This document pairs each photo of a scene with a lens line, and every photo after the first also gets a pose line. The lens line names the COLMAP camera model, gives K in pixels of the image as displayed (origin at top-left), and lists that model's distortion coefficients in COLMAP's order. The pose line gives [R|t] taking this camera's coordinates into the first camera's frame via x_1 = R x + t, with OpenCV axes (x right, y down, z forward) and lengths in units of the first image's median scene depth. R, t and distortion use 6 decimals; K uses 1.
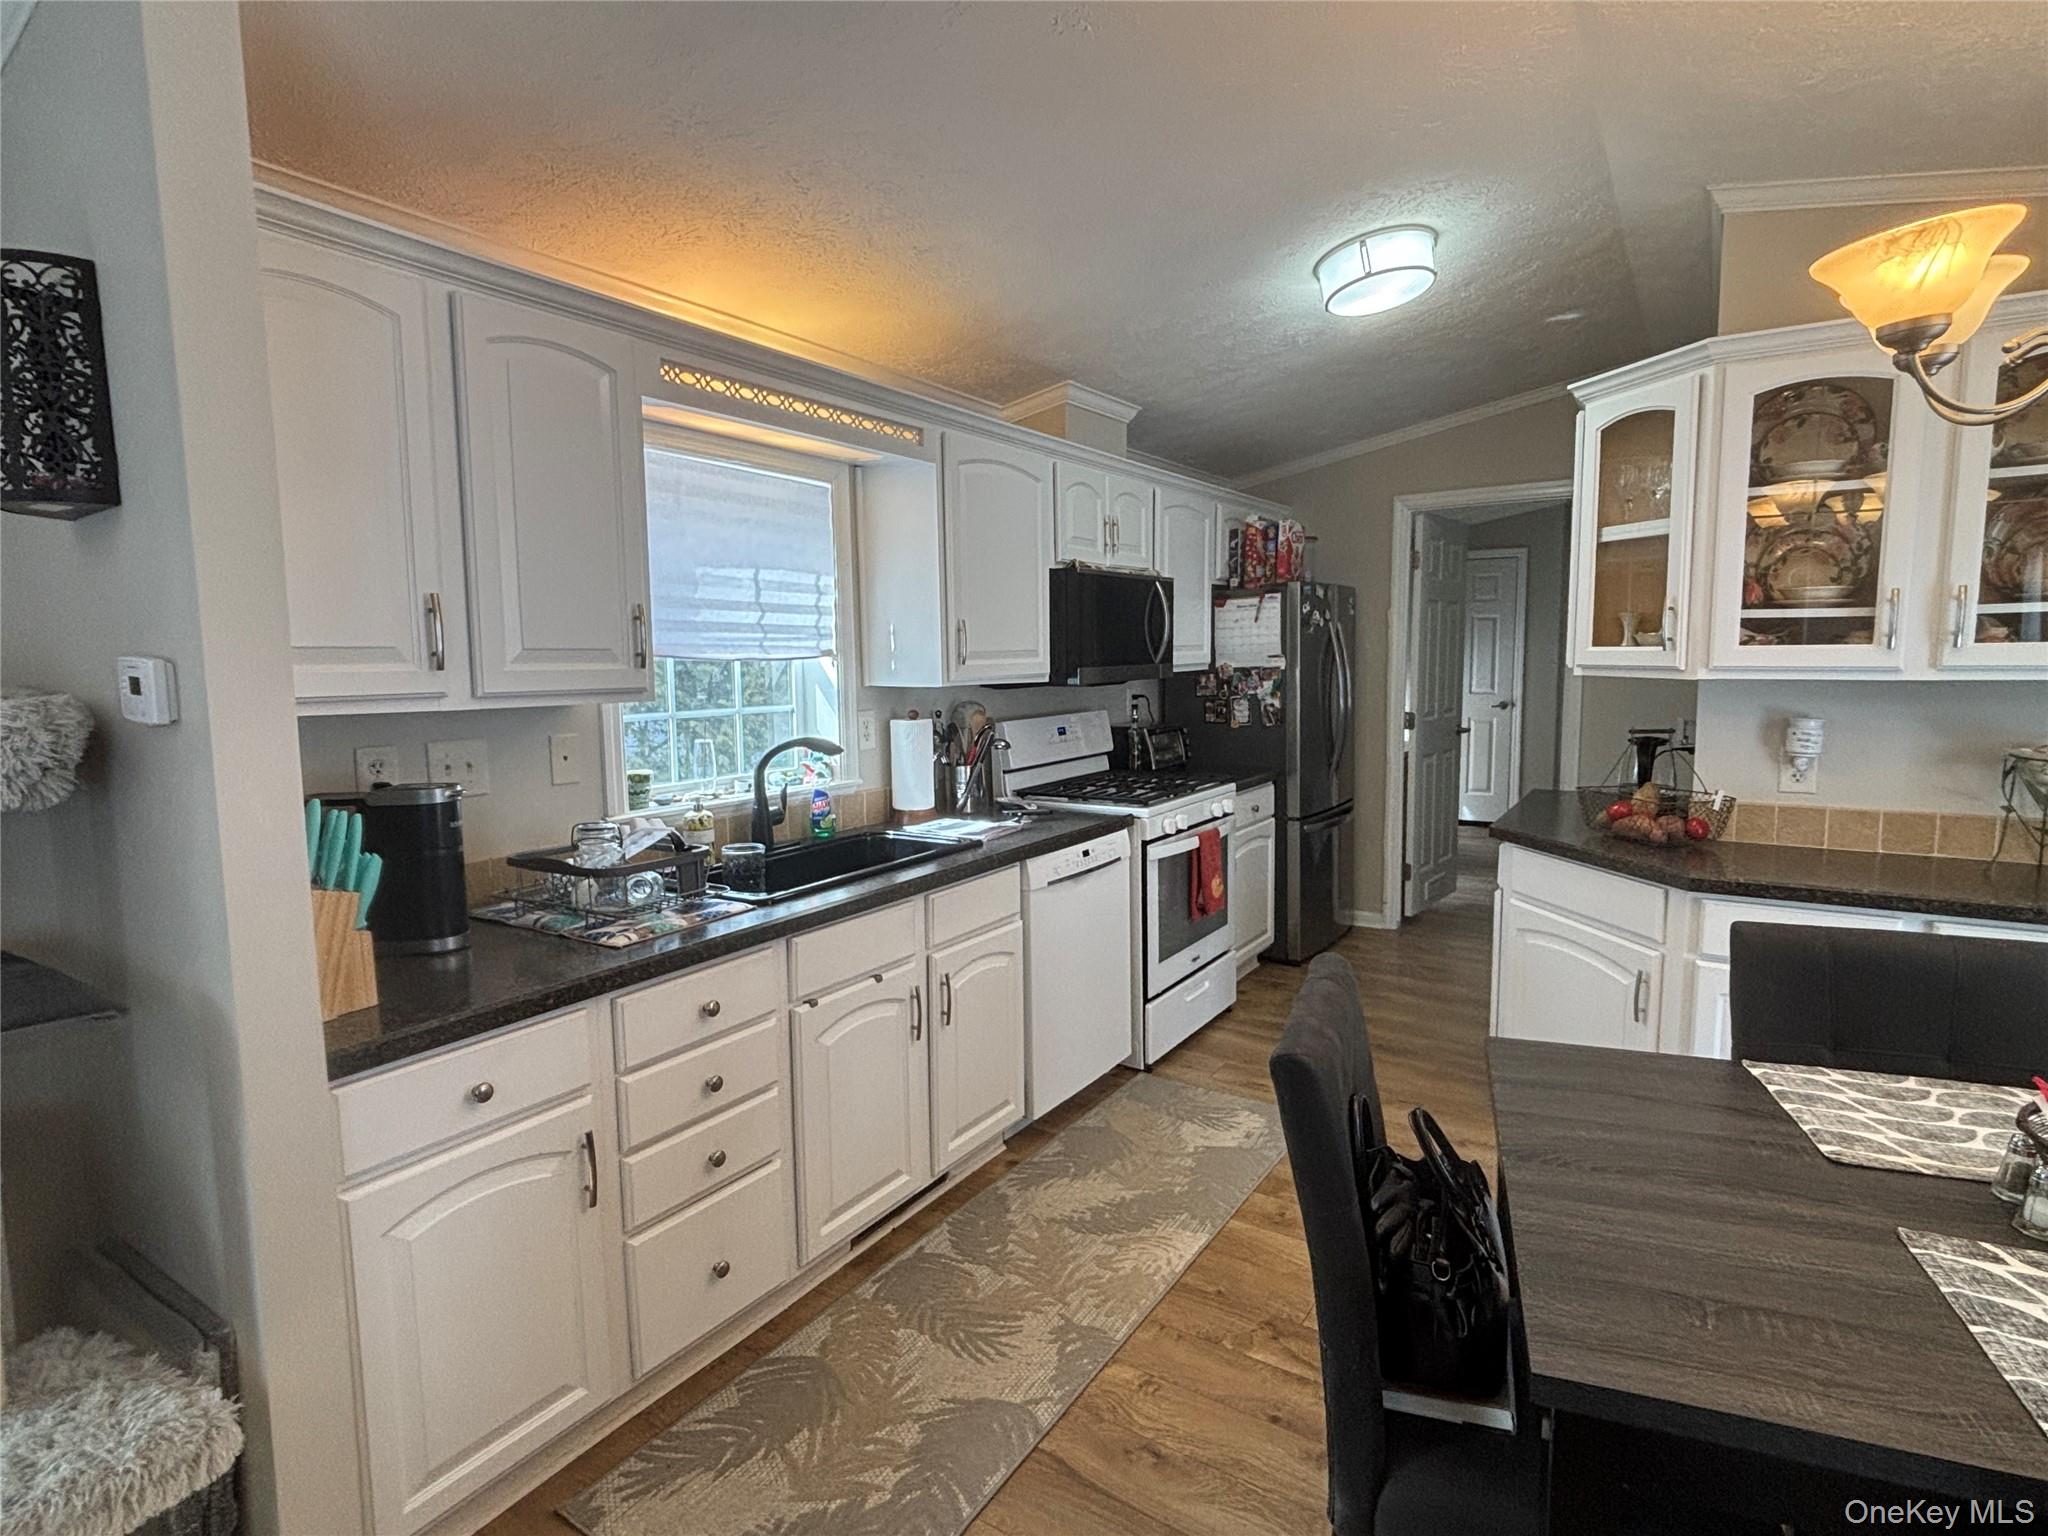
lens RADIAL K [[1074.9, 0, 1024.3], [0, 1074.9, 766.5], [0, 0, 1]] dist [-0.000292, -0.000021]
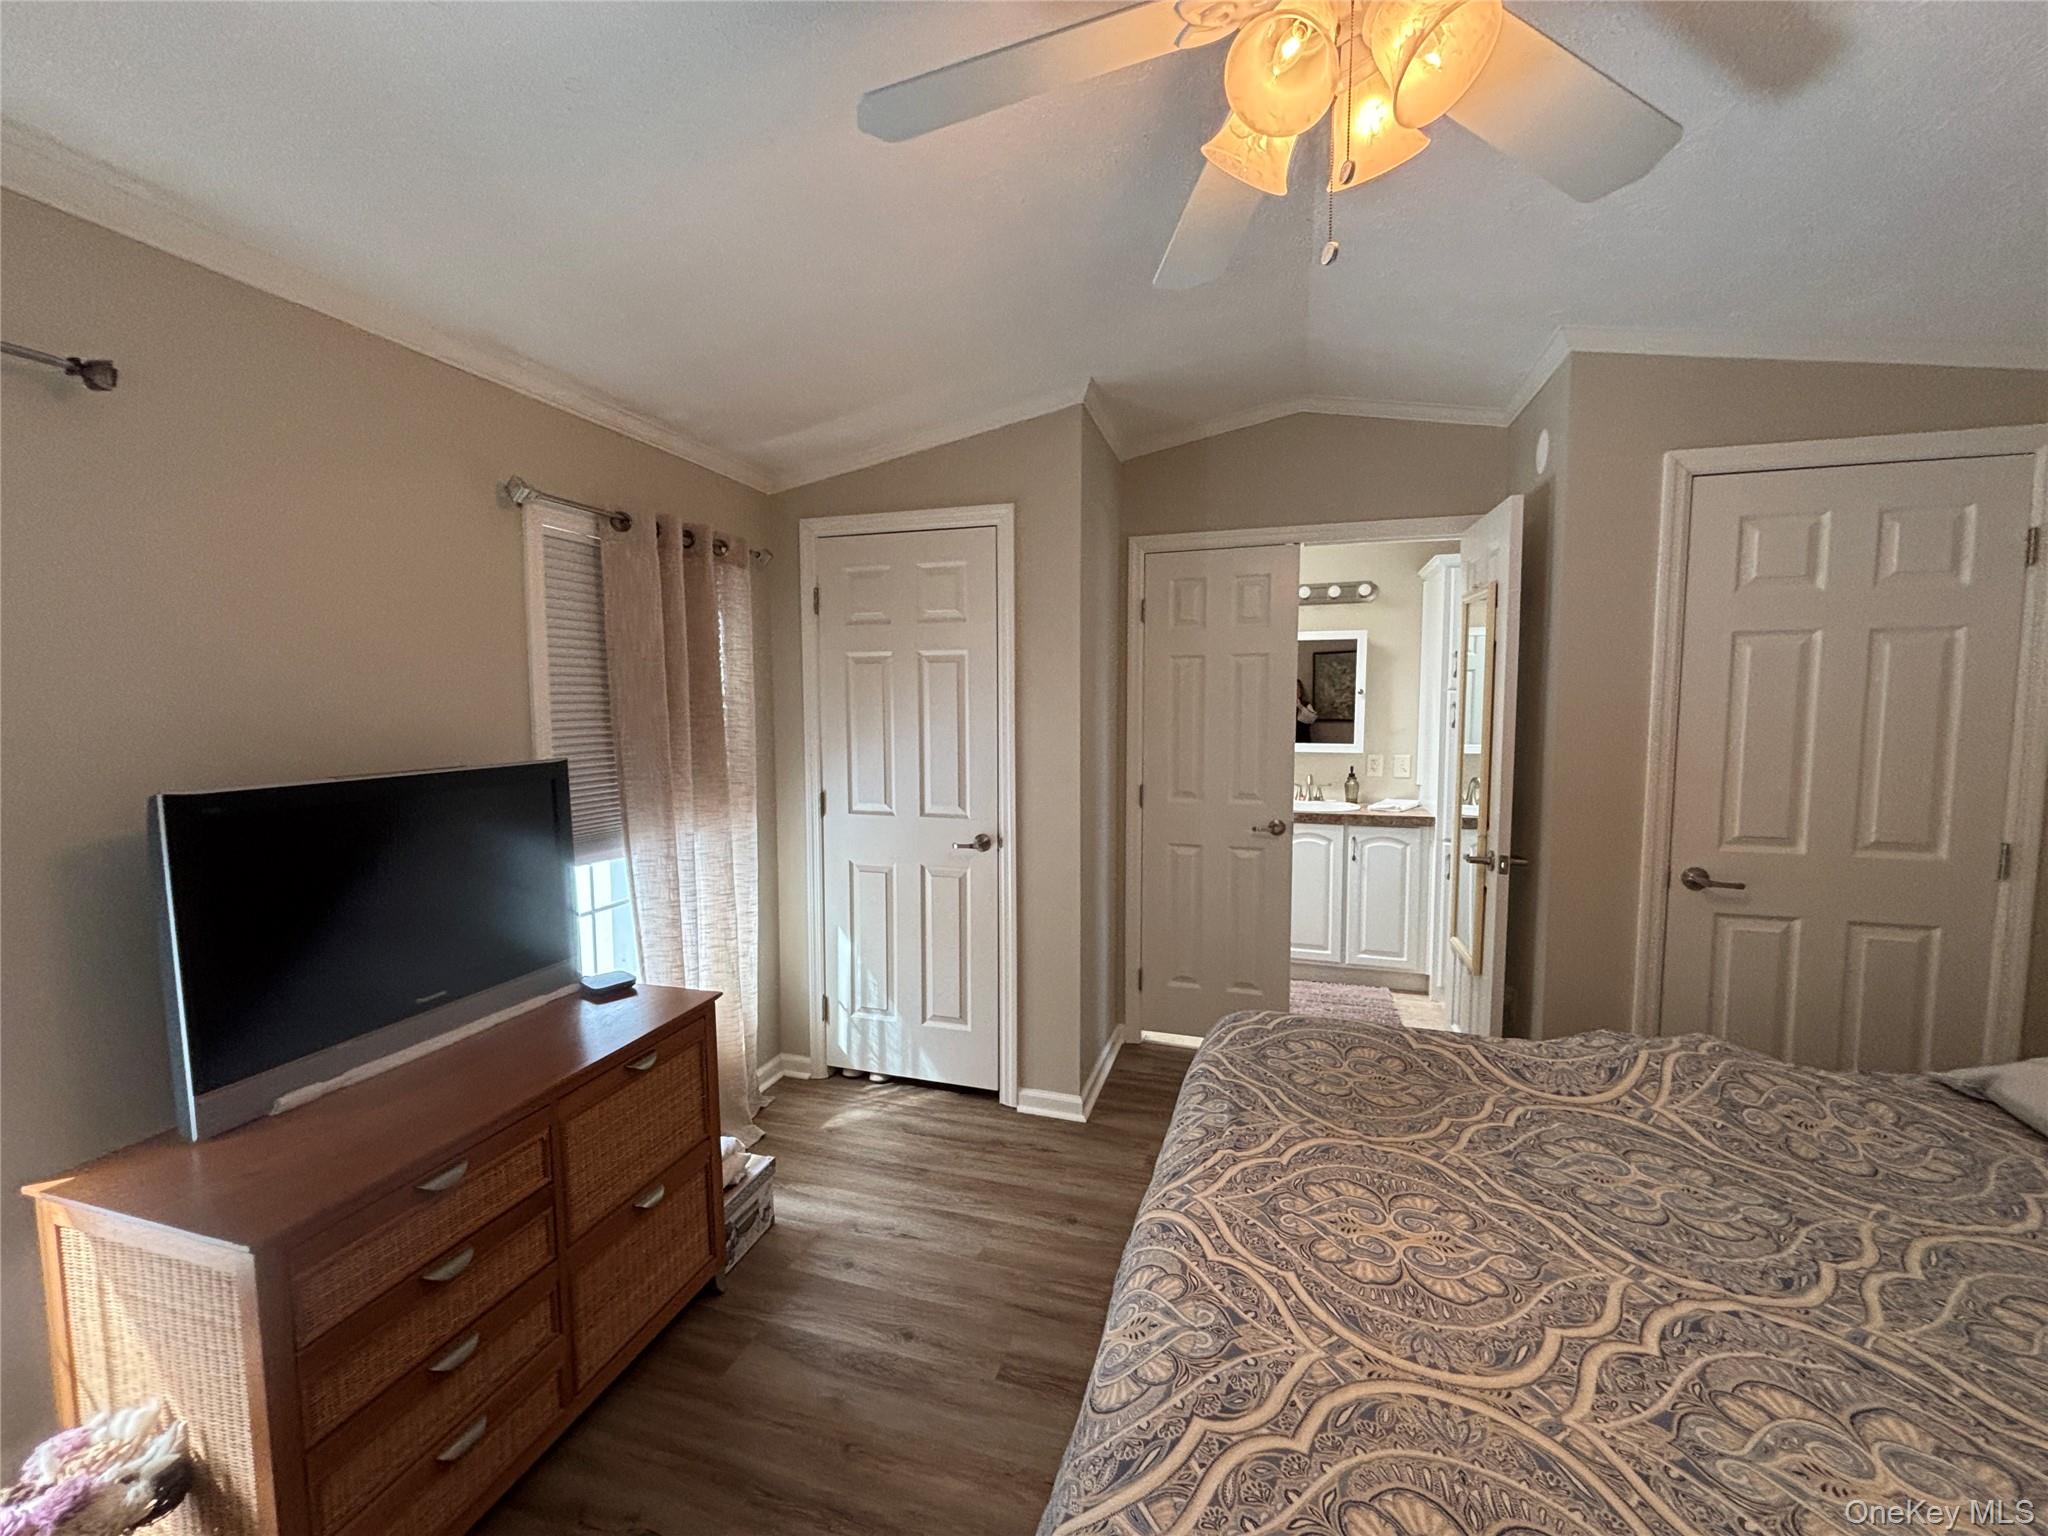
lens RADIAL K [[824.3, 0, 1023.1], [0, 824.3, 767.9], [0, 0, 1]] dist [0.000232, 0.000001]
pose [[0.963282, -0.019477, 0.267785, 0.367323], [0.026821, 0.999357, -0.023794, -0.080284], [-0.267149, 0.030102, 0.963185, 0.648121]]
